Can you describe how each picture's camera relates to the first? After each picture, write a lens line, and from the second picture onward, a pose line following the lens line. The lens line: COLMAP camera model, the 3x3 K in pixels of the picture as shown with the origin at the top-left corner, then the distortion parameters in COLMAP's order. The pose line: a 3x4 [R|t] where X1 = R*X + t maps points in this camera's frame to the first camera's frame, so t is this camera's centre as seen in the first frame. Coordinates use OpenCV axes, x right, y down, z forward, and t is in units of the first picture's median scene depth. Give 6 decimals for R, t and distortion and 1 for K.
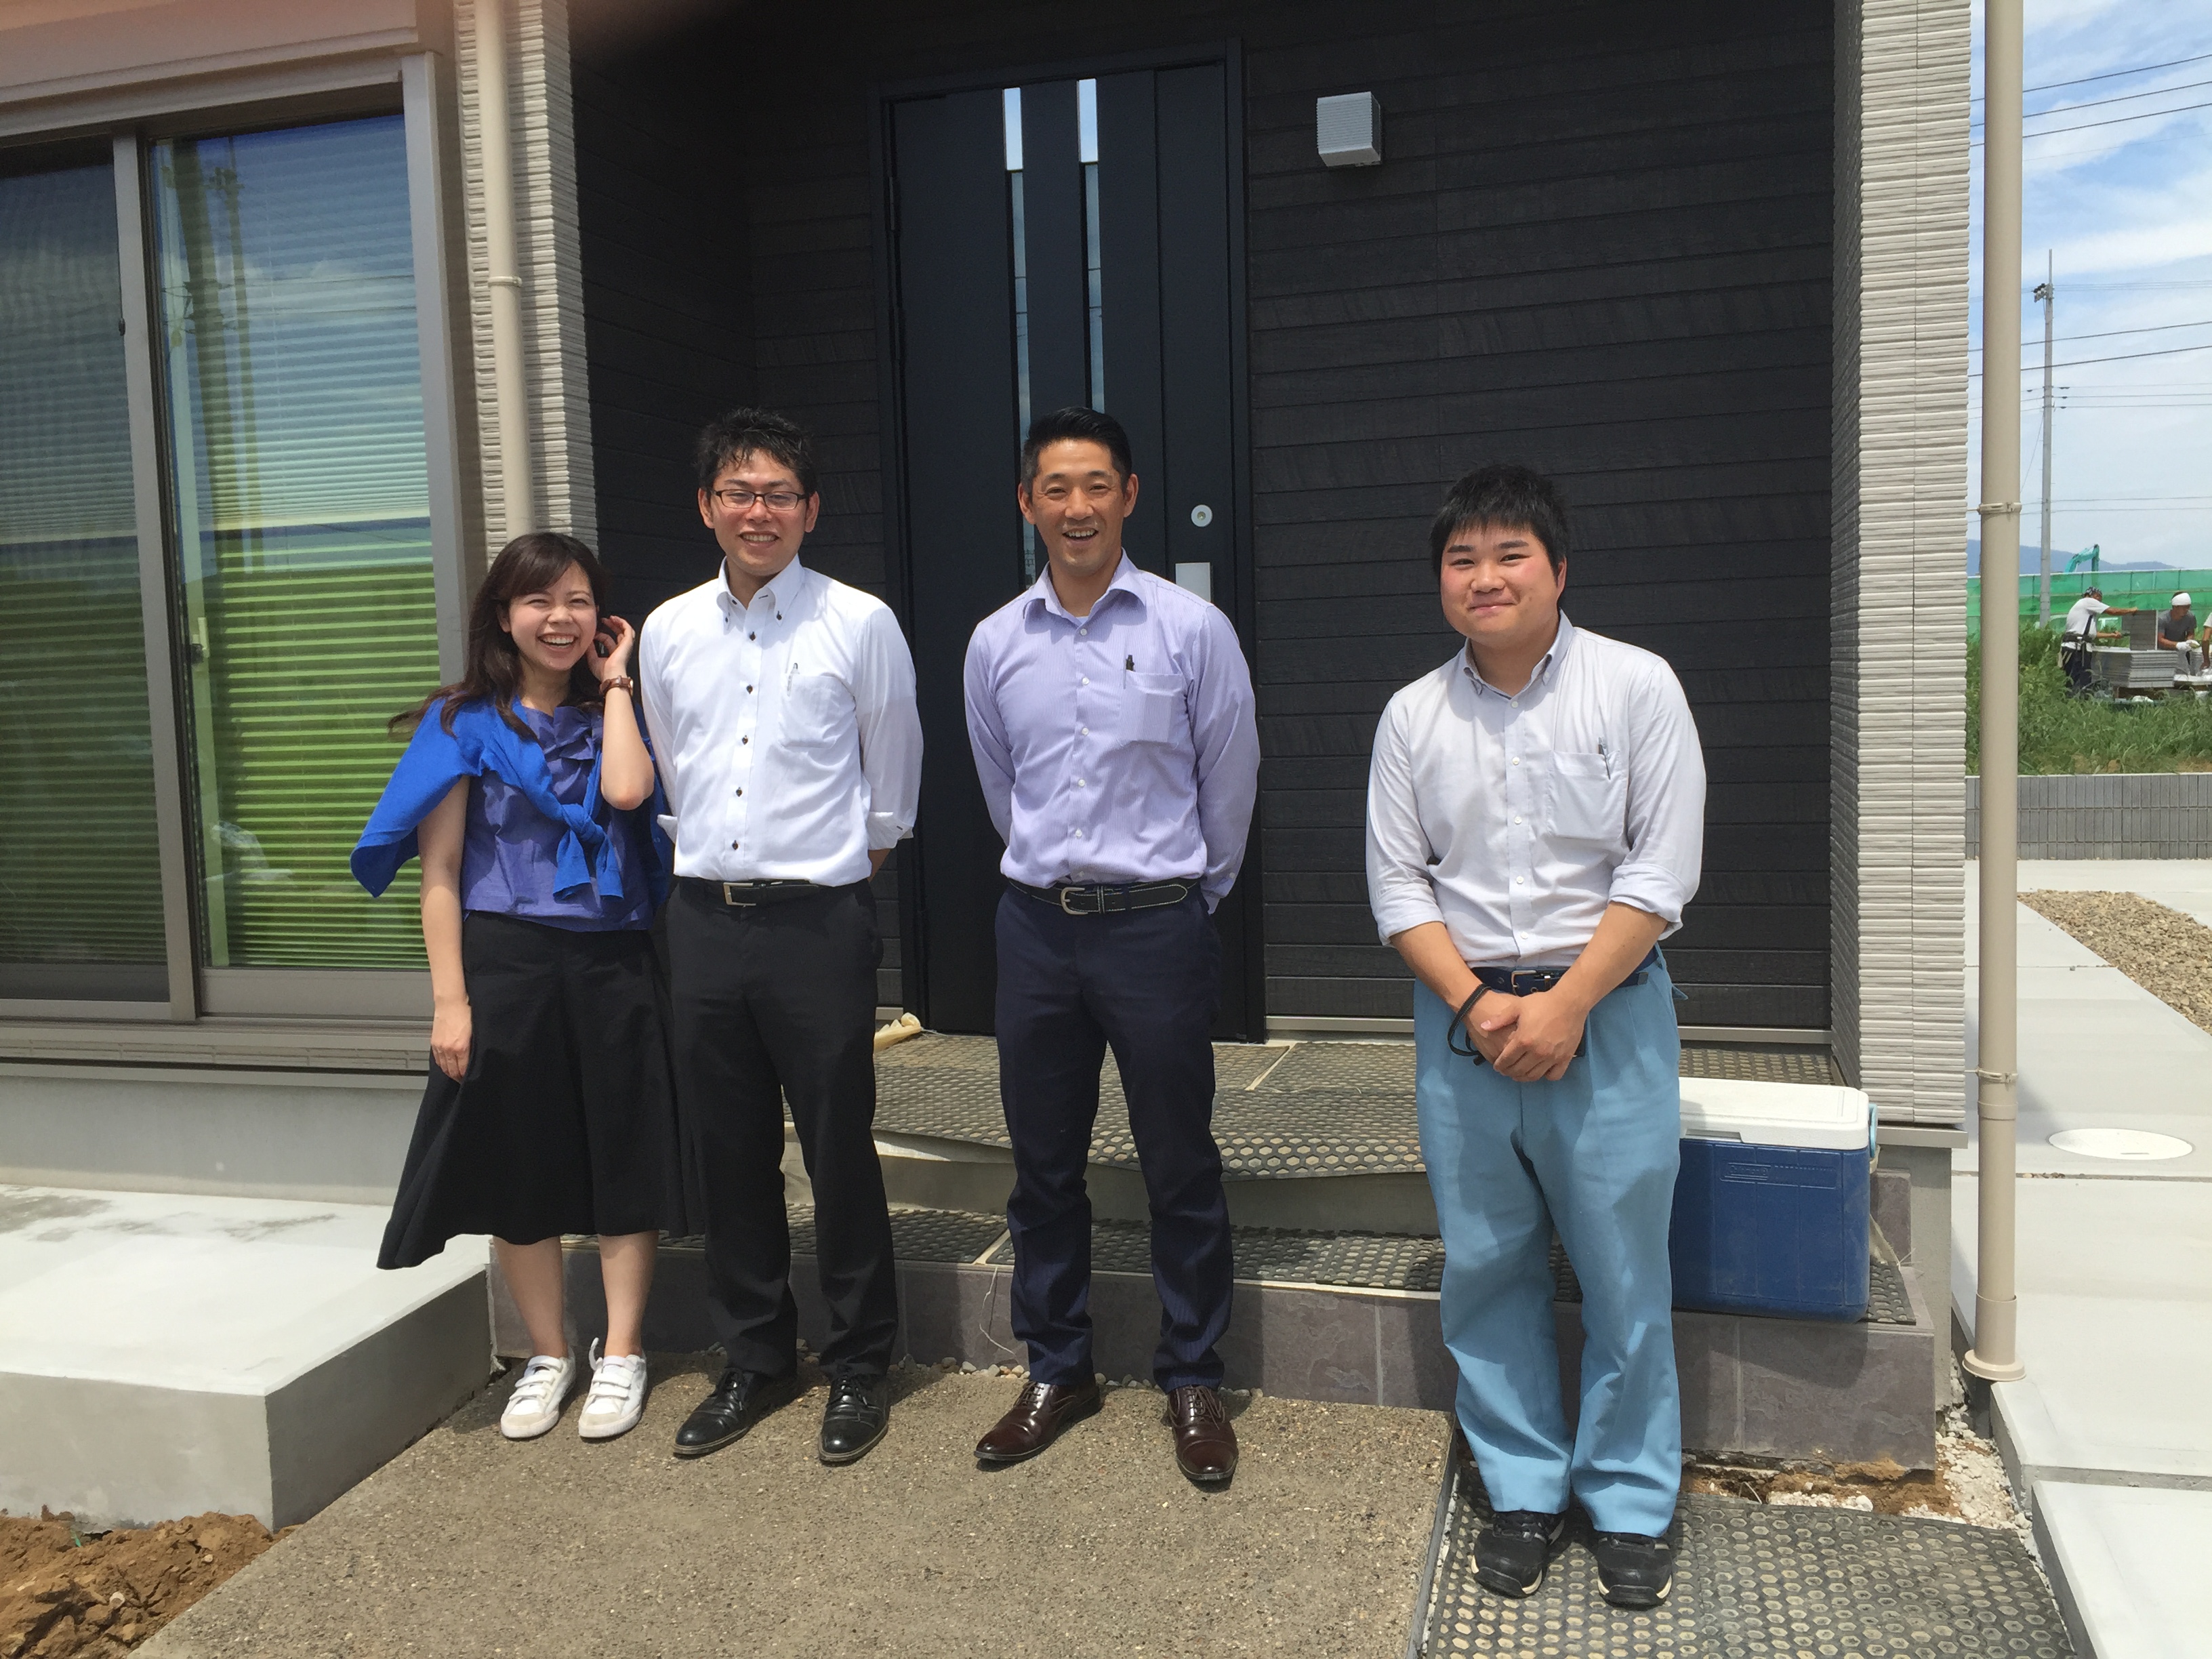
lens RADIAL K [[1946.6, 0, 1104.3], [0, 1946.6, 829.7], [0, 0, 1]] dist [0.055433, -0.077443]
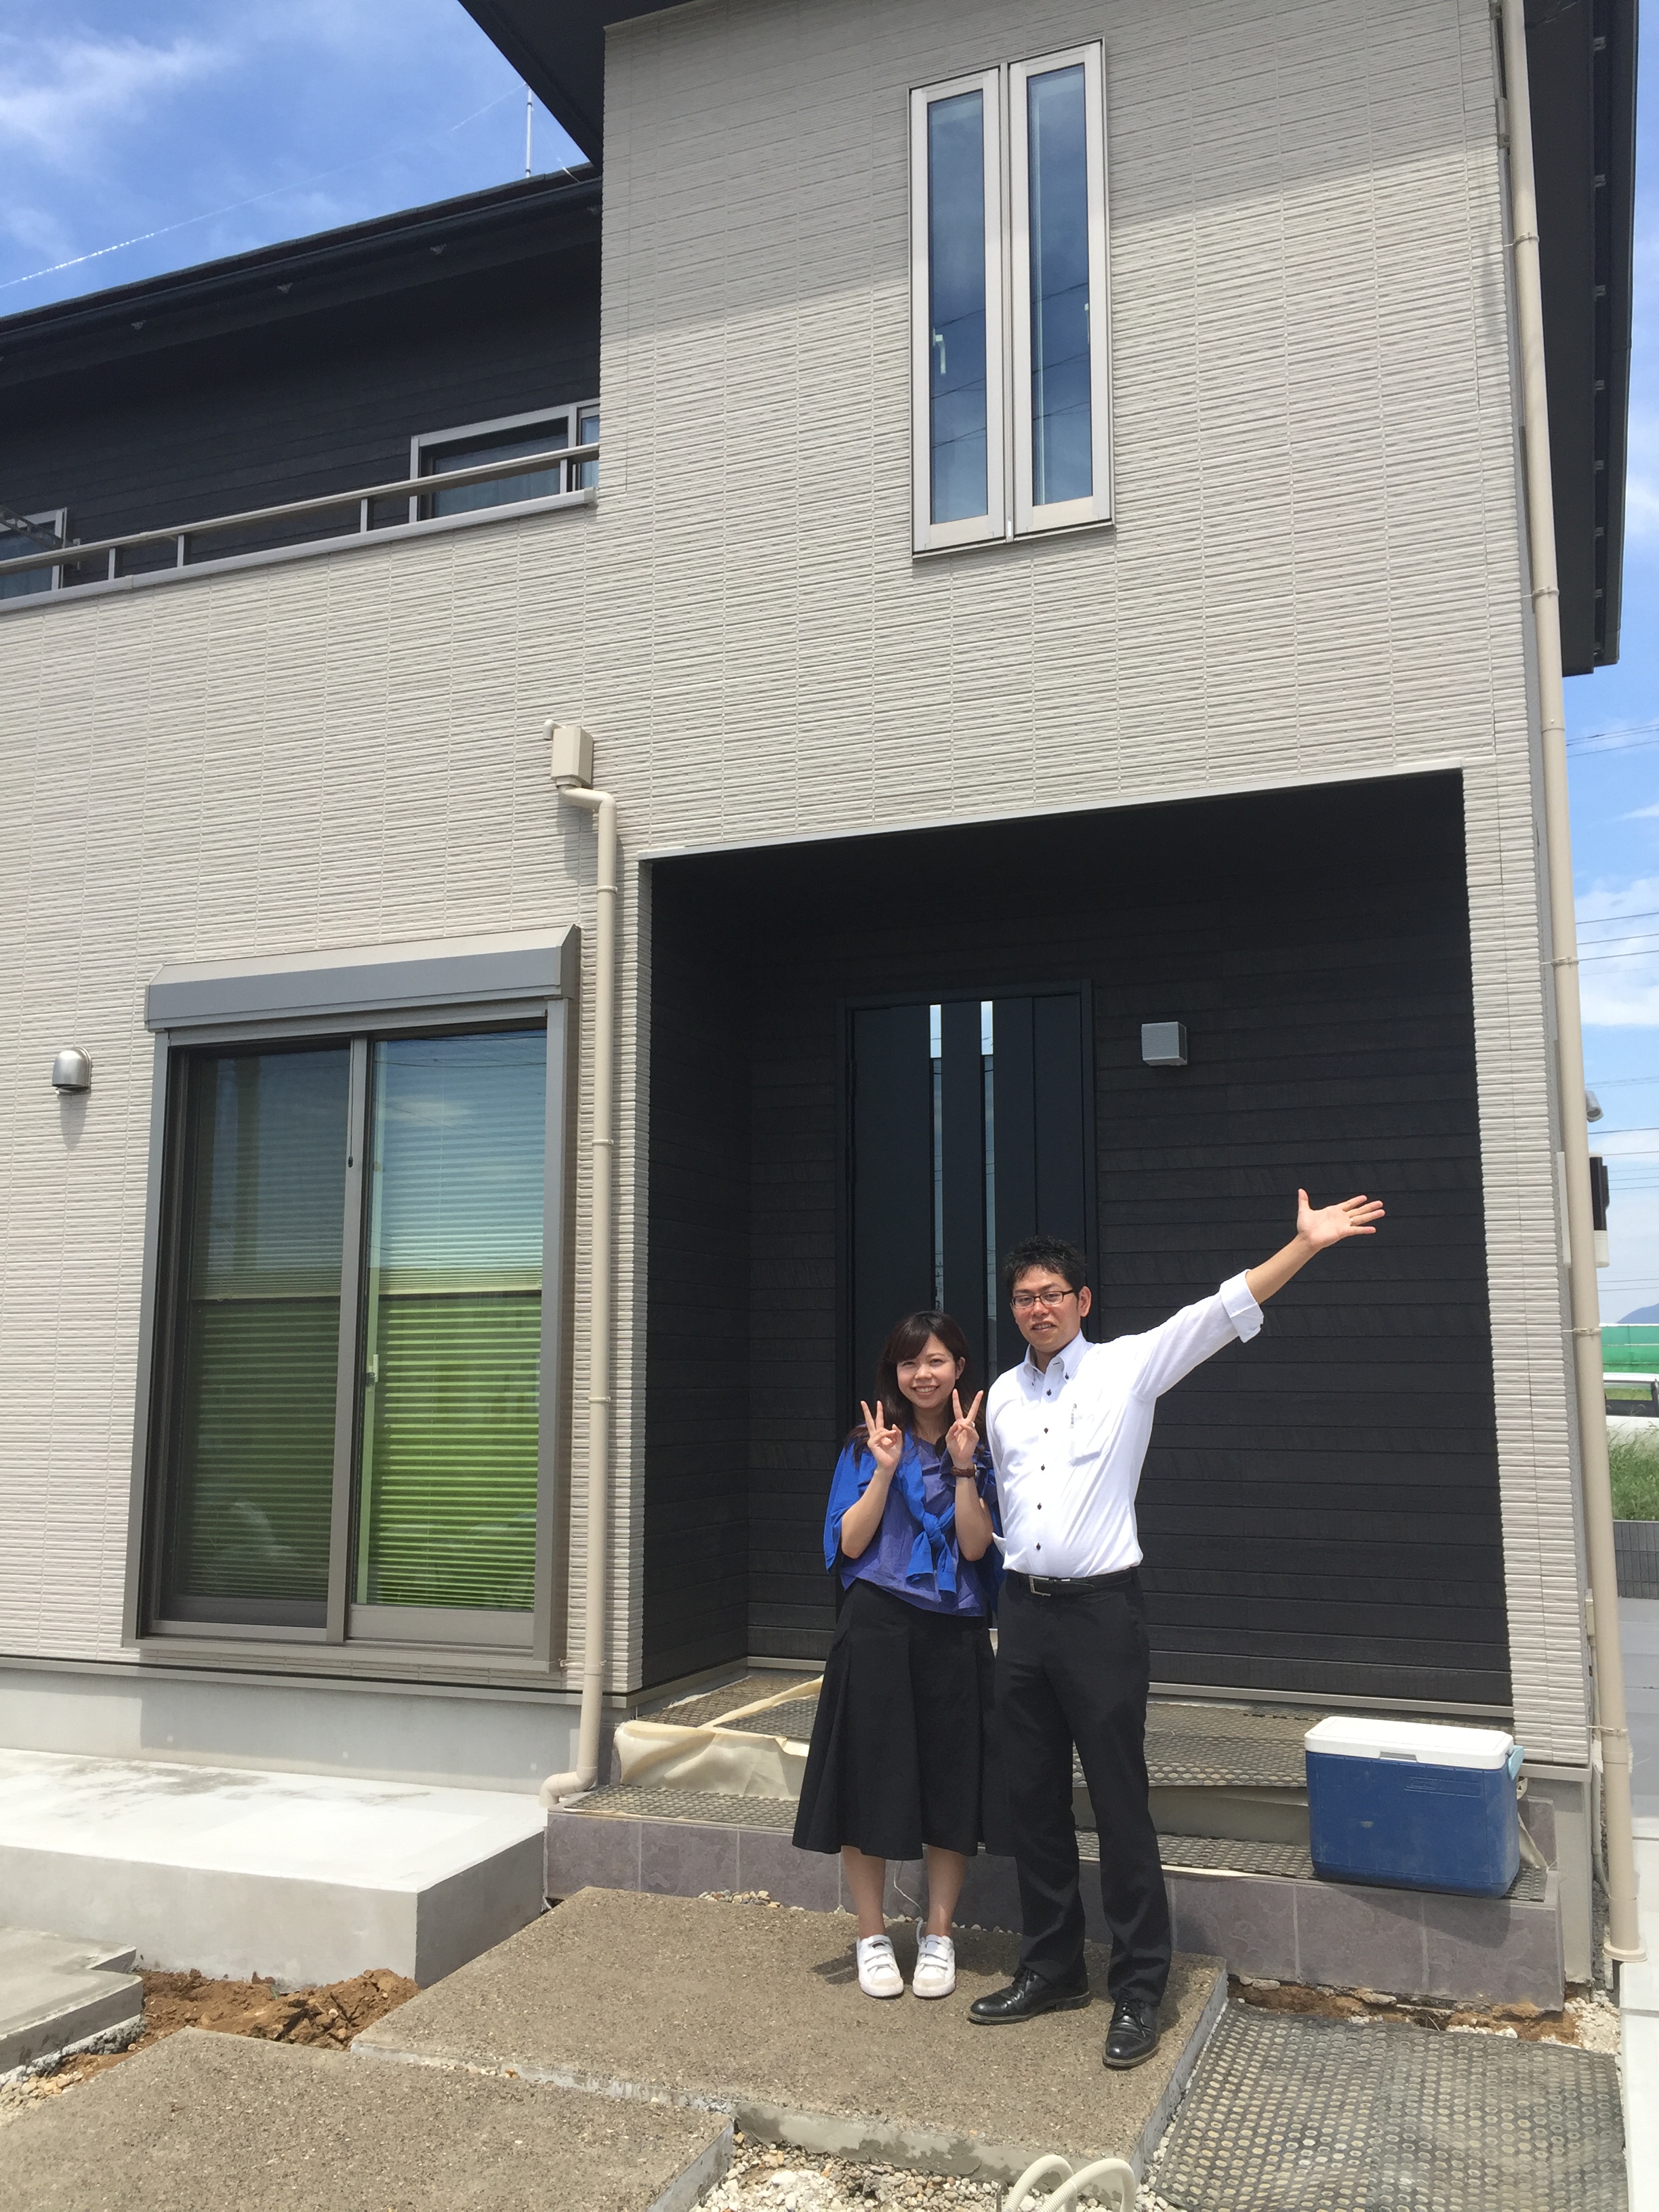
lens RADIAL K [[1946.6, 0, 810.8], [0, 1946.6, 1032.5], [0, 0, 1]] dist [0.055433, -0.077443]
pose [[0.994335, 0.014200, -0.105340, 0.019213], [-0.040474, 0.966959, -0.251698, 0.018084], [0.098286, 0.254536, 0.962056, -0.562753]]
